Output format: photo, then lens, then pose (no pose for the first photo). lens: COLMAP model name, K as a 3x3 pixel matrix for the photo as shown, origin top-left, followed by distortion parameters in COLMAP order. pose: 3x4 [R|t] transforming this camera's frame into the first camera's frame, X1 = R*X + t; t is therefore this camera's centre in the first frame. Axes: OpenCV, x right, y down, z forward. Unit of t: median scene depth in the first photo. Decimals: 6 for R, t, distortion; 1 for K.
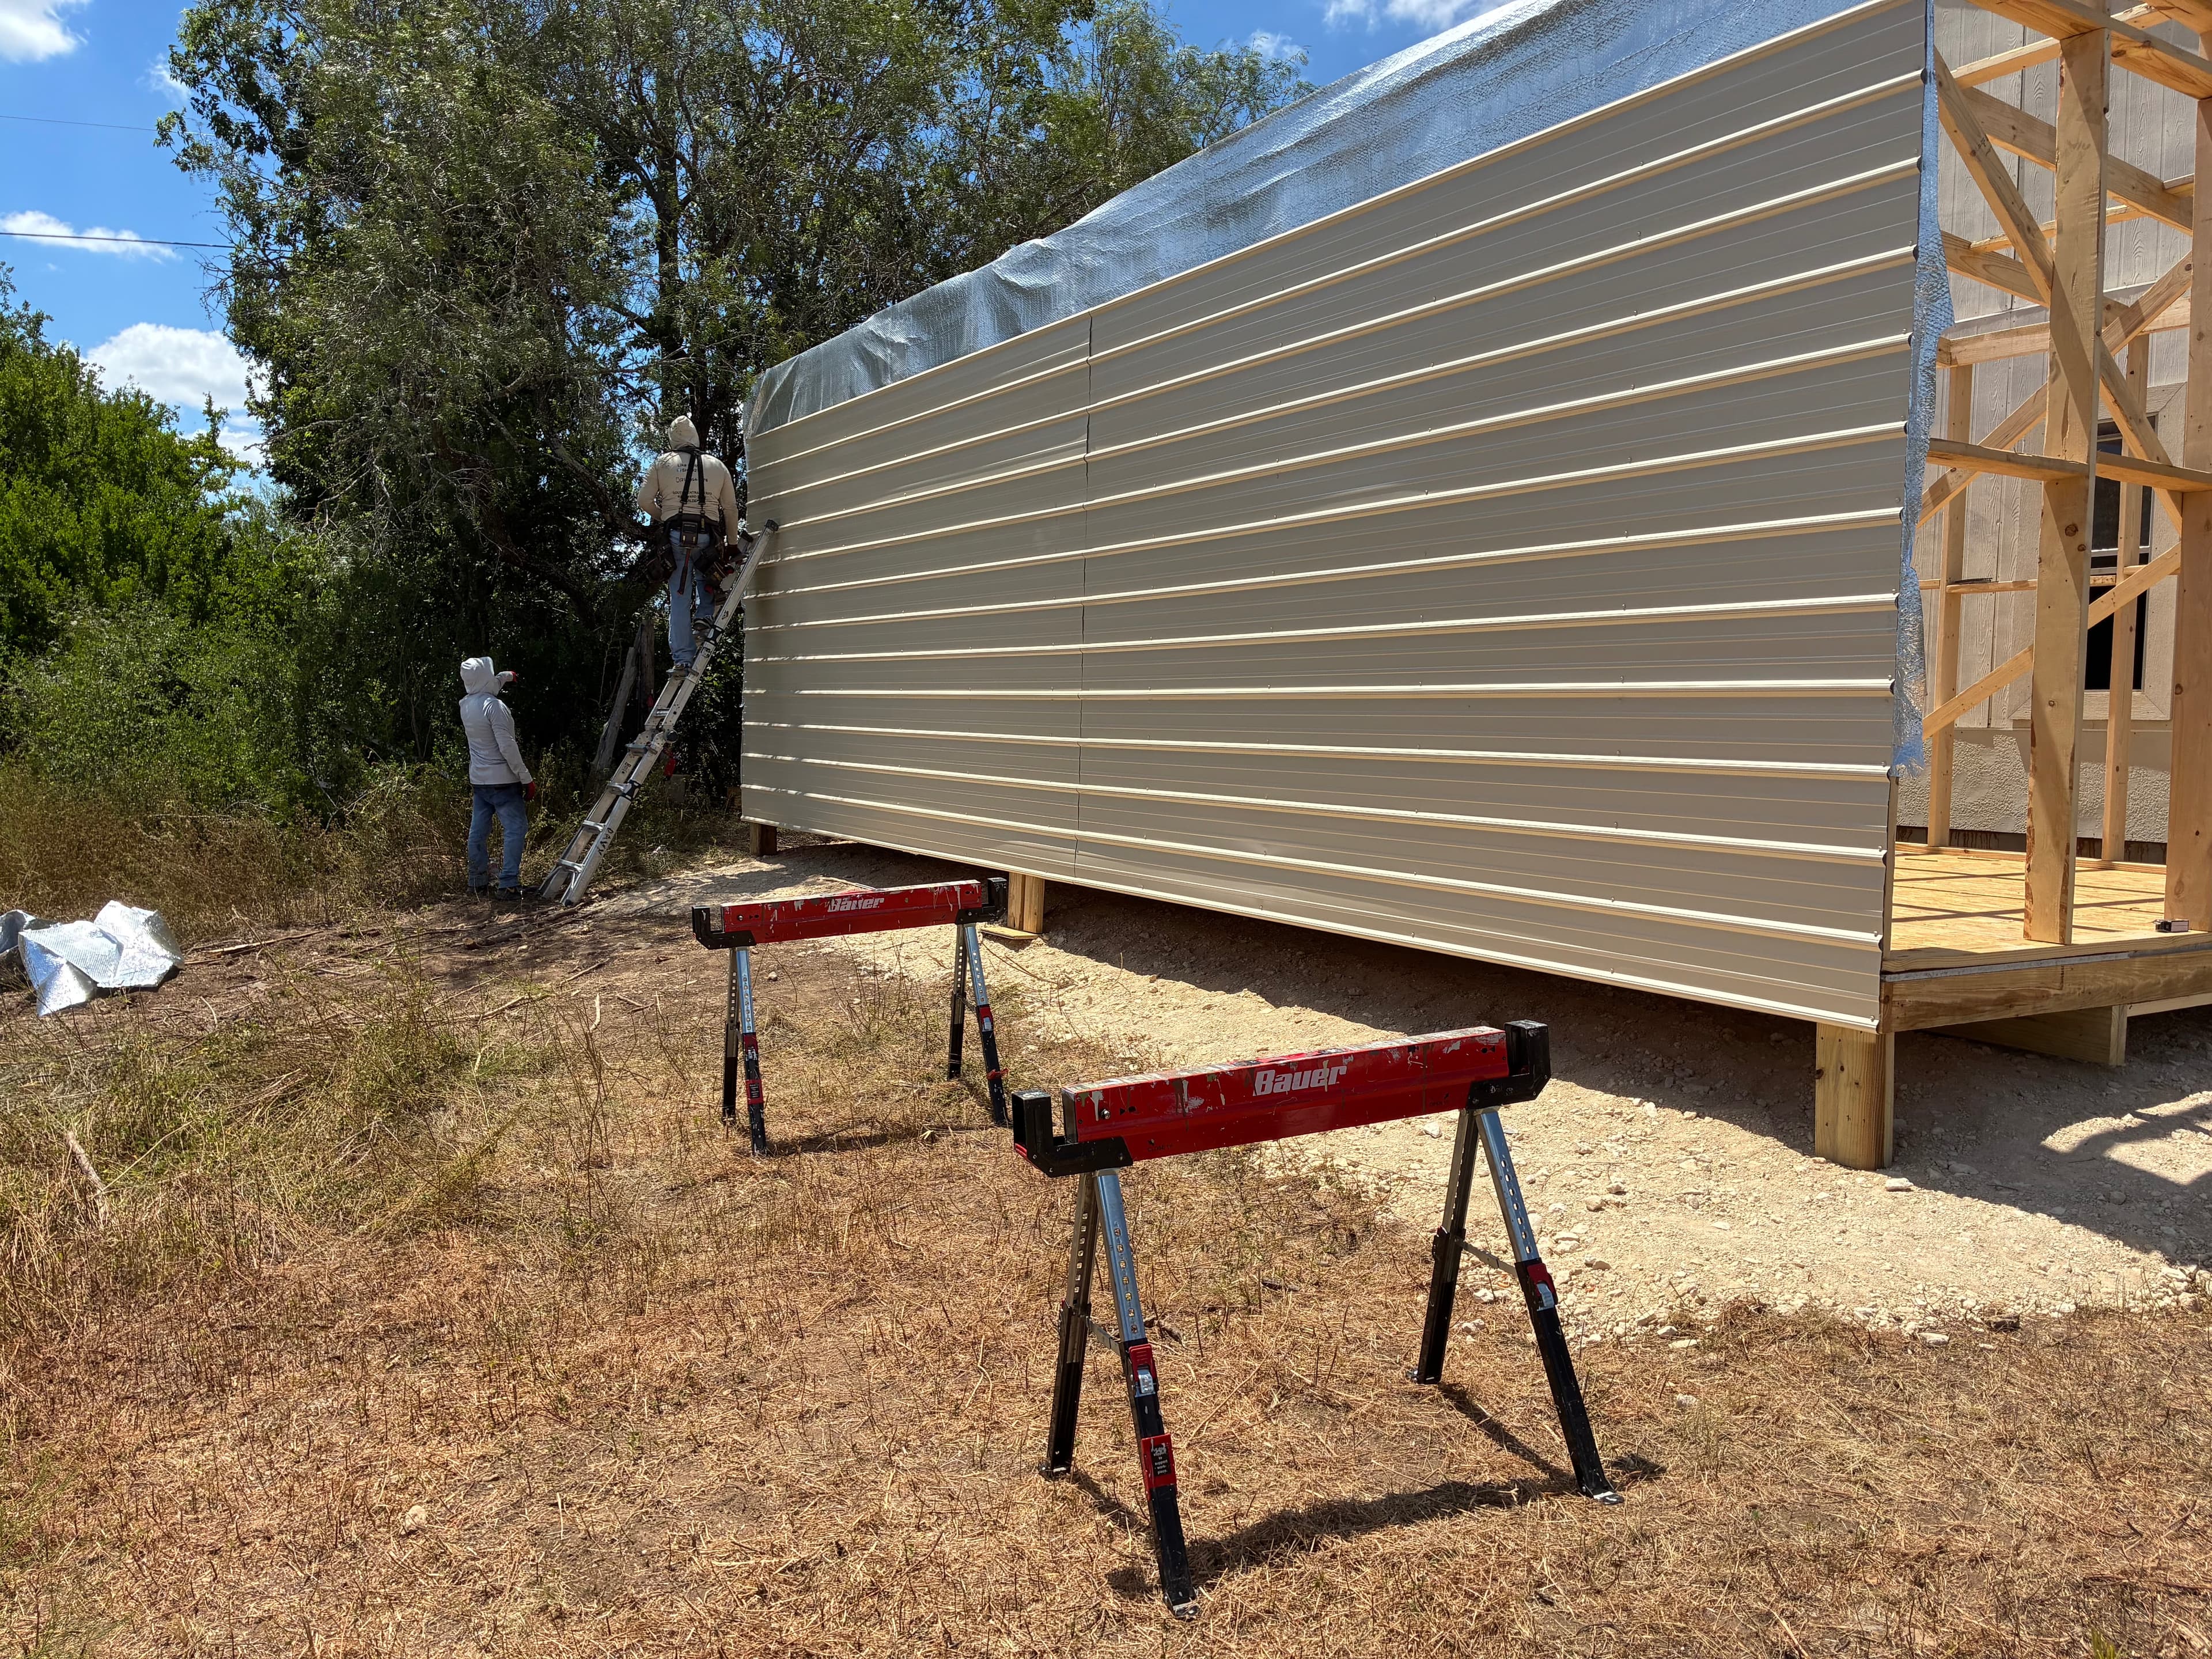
lens RADIAL K [[1664.6, 0, 1027.3], [0, 1664.6, 790.2], [0, 0, 1]] dist [0.059264, -0.096583]
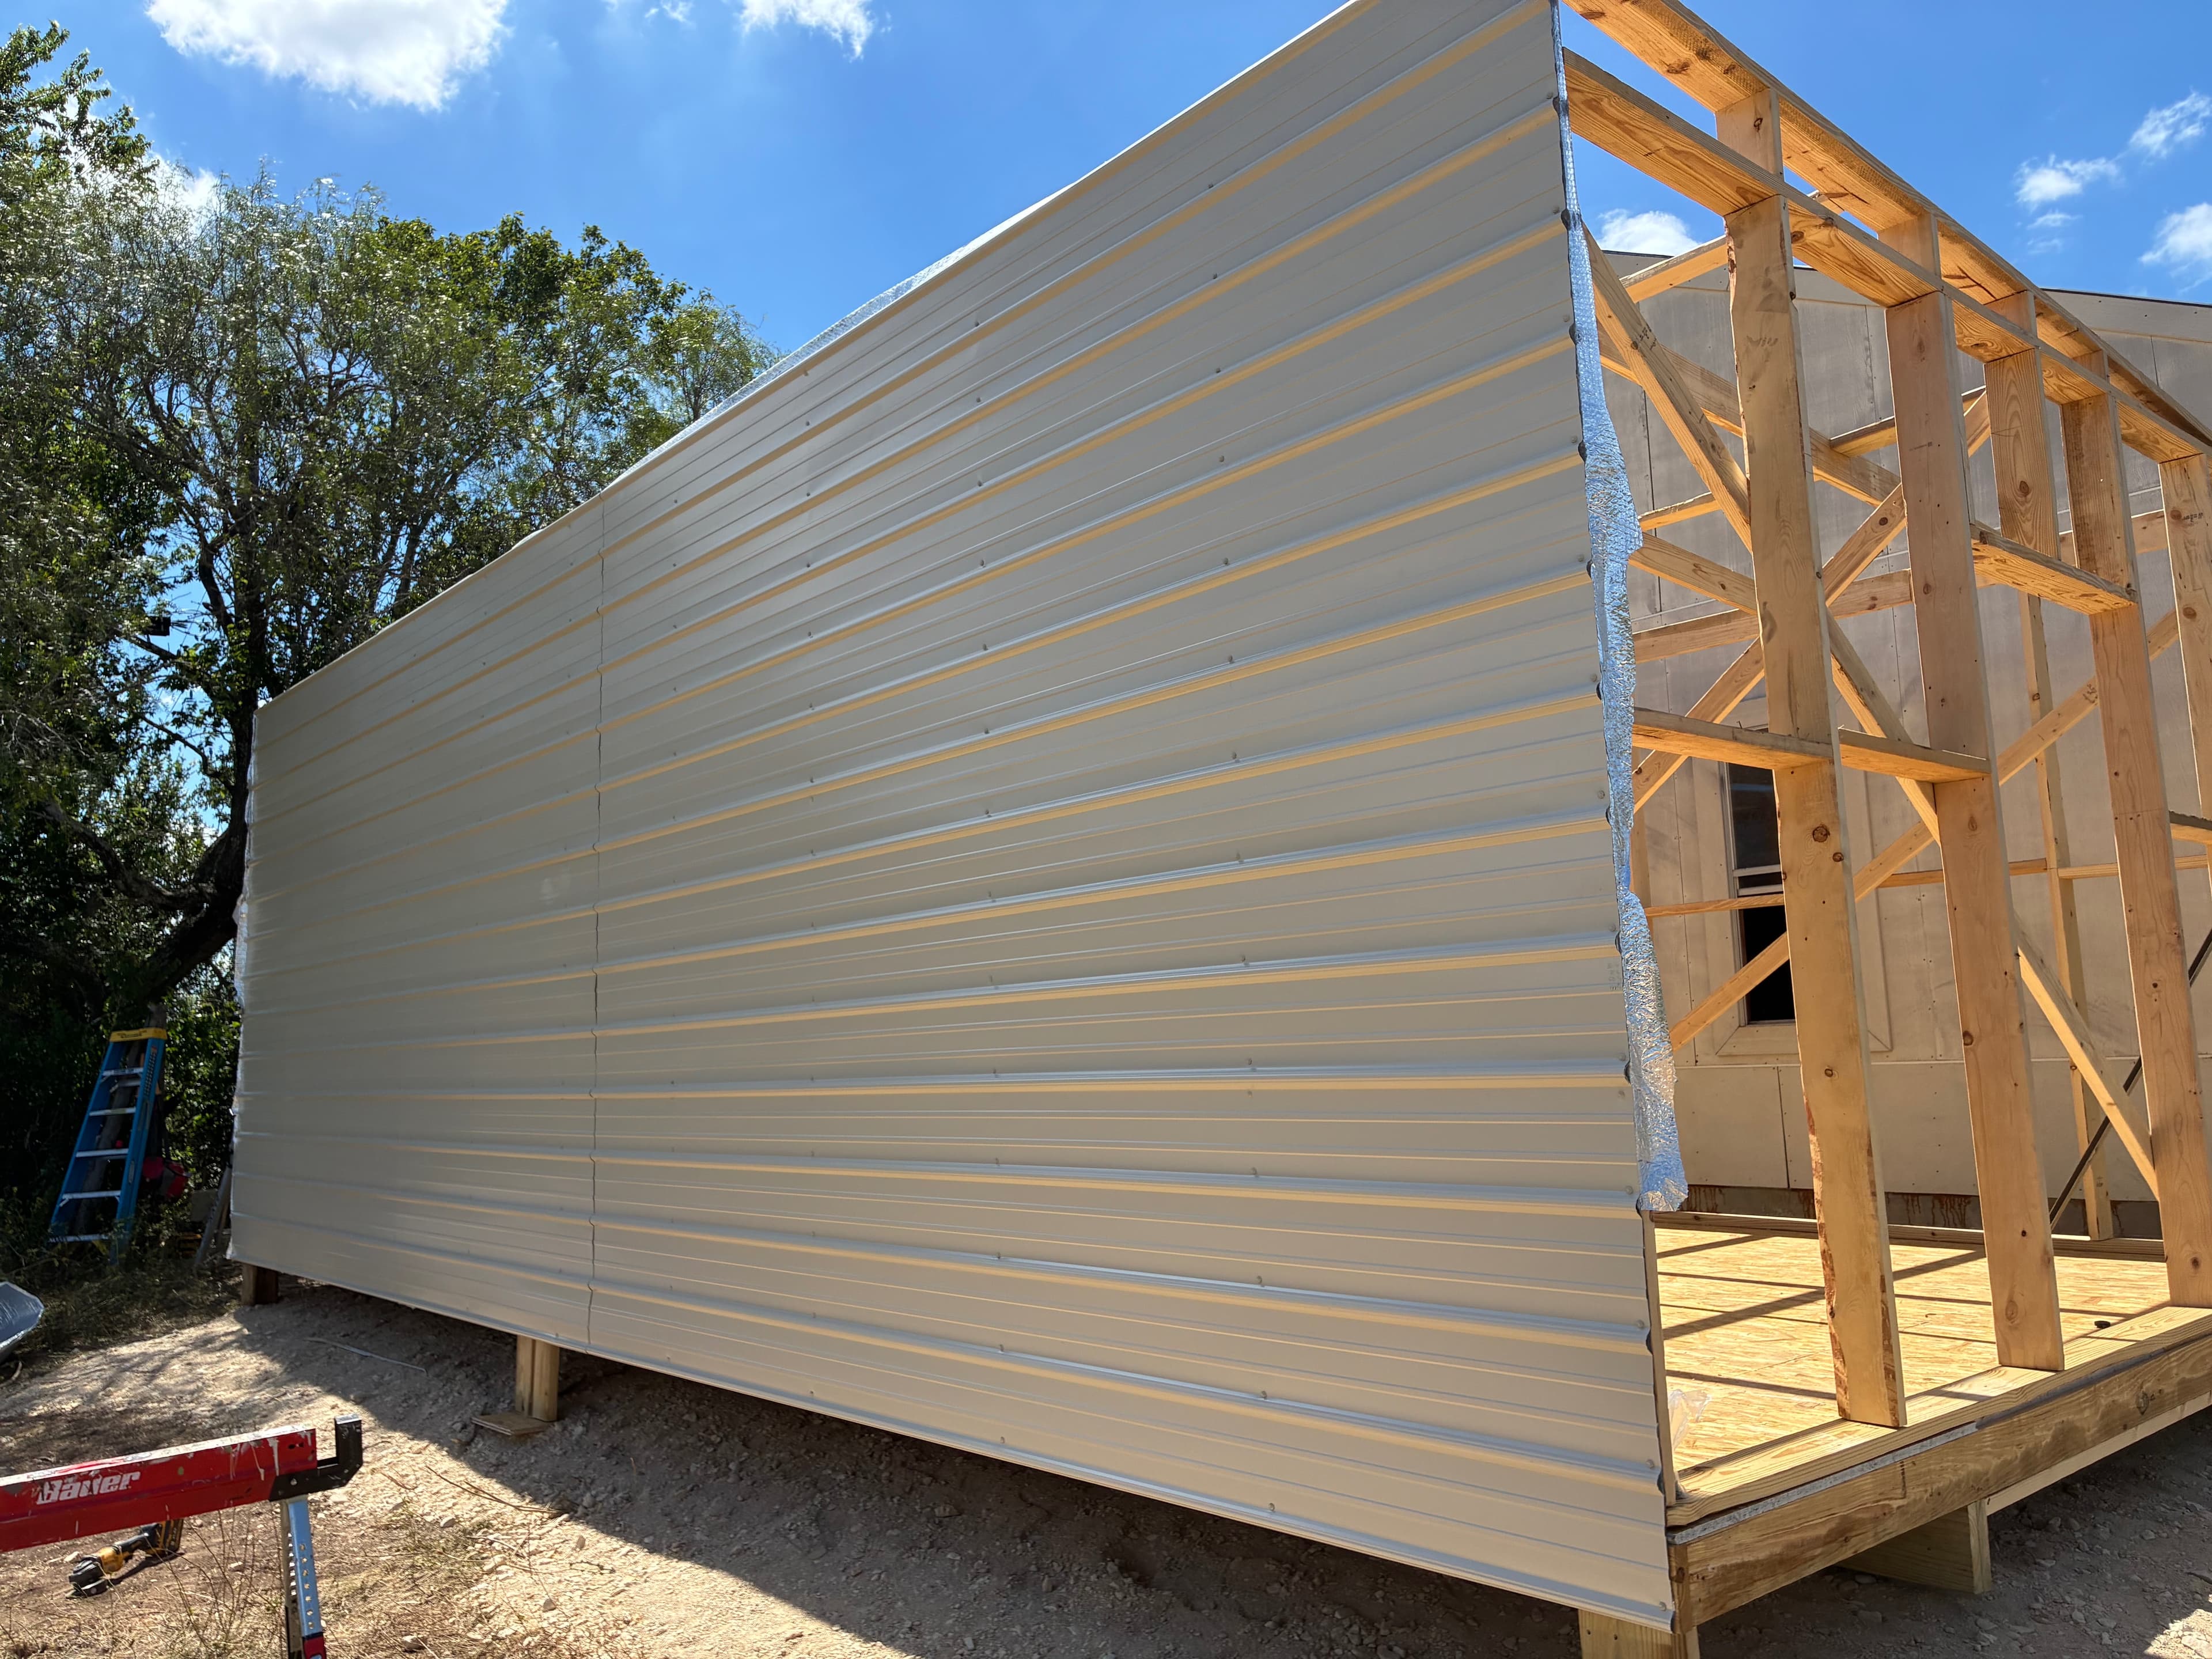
lens RADIAL K [[1675.8, 0, 992.8], [0, 1675.8, 830.8], [0, 0, 1]] dist [0.000753, 0.000862]
pose [[0.988001, -0.026524, 0.152156, 0.153449], [0.054034, 0.982249, -0.179632, -0.044225], [-0.144690, 0.185698, 0.971896, 0.340064]]
